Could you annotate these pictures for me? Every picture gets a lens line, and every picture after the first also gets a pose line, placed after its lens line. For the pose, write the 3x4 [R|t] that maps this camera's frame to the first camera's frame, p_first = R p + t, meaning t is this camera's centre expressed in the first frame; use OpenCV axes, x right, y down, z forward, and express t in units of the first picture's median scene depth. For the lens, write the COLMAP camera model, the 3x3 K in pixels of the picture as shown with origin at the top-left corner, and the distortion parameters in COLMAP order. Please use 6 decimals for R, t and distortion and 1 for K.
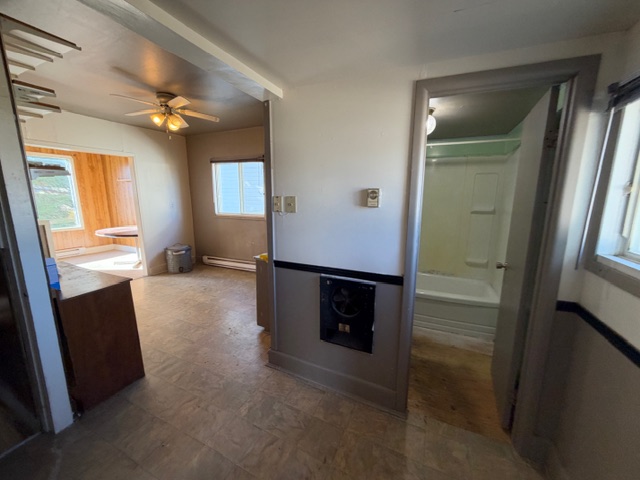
lens RADIAL K [[255.5, 0, 315.6], [0, 255.5, 243.1], [0, 0, 1]] dist [-0.002407, 0.000045]
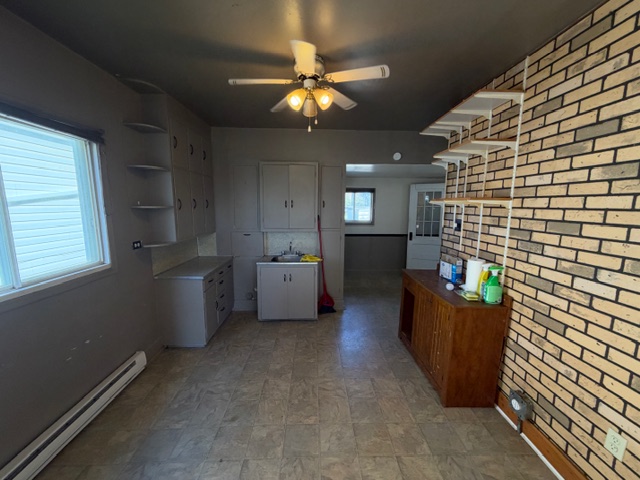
lens RADIAL K [[255.5, 0, 317.6], [0, 255.5, 241.2], [0, 0, 1]] dist [-0.002407, 0.000045]
pose [[-0.472688, -0.128720, 0.871778, -1.103548], [0.150610, 0.962919, 0.223840, -0.277826], [-0.868264, 0.237105, -0.435774, 1.252360]]
